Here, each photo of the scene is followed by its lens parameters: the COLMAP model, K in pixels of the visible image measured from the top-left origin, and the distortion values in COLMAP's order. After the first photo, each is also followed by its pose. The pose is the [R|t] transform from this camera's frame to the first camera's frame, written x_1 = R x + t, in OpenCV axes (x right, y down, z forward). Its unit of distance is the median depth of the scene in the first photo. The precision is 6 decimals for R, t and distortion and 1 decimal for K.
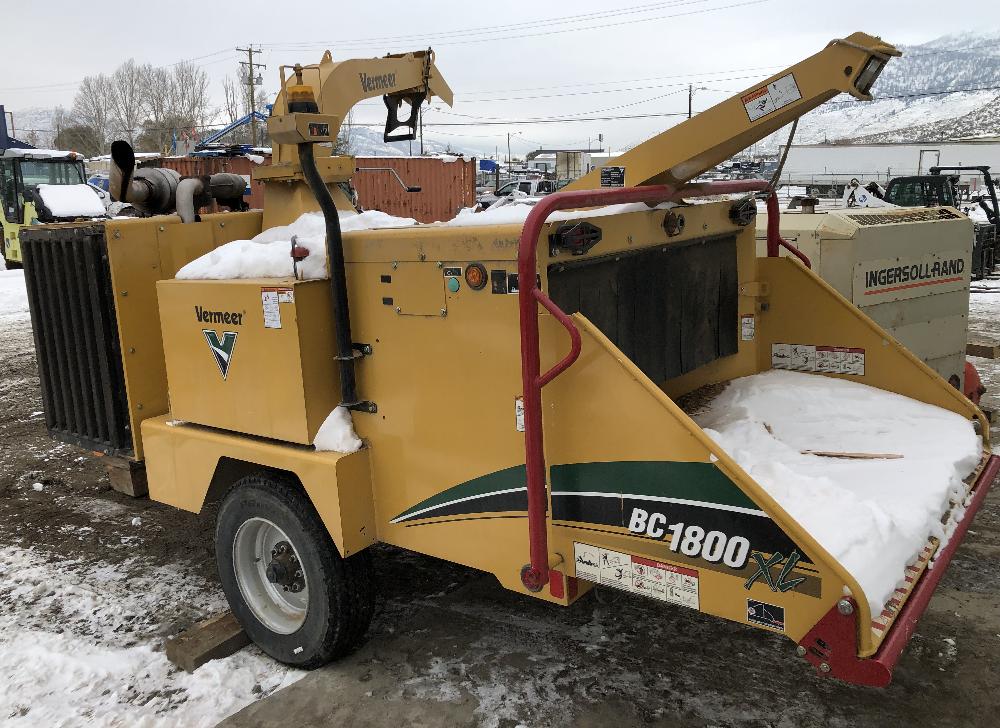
lens RADIAL K [[867.1, 0, 500.0], [0, 867.1, 364.0], [0, 0, 1]] dist [0.007223, 0.004854]
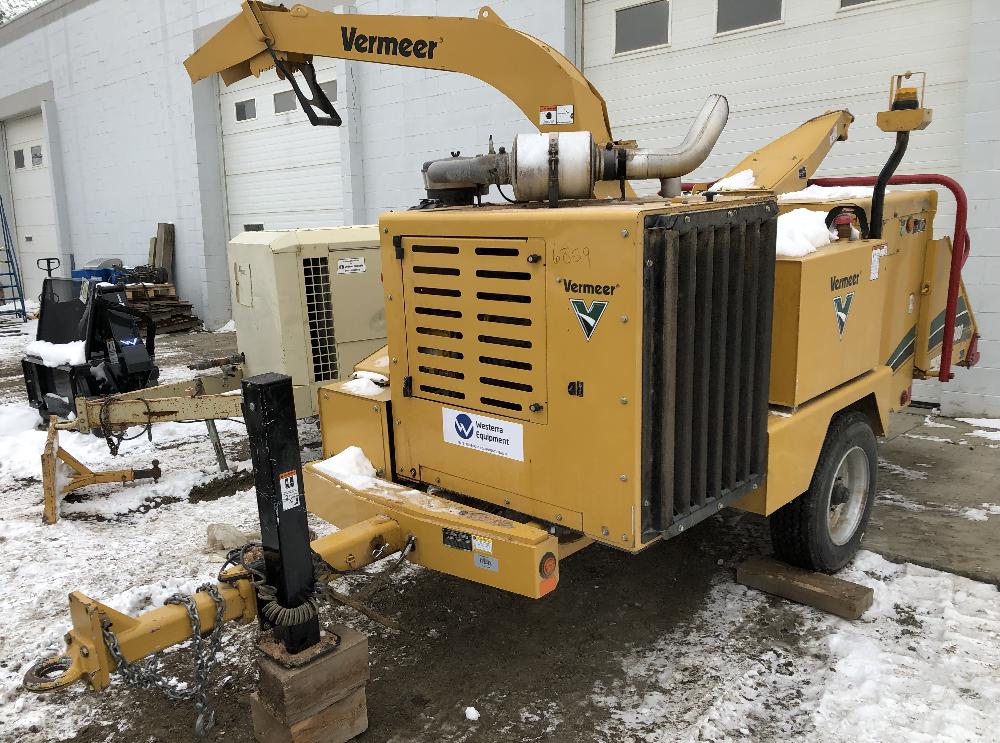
lens RADIAL K [[833.4, 0, 500.0], [0, 833.4, 371.5], [0, 0, 1]] dist [0.002458, 0.000990]
pose [[0.125715, -0.168383, 0.977672, -1.175310], [0.237544, 0.961932, 0.135127, -0.161988], [-0.963207, 0.215253, 0.160928, 1.012635]]
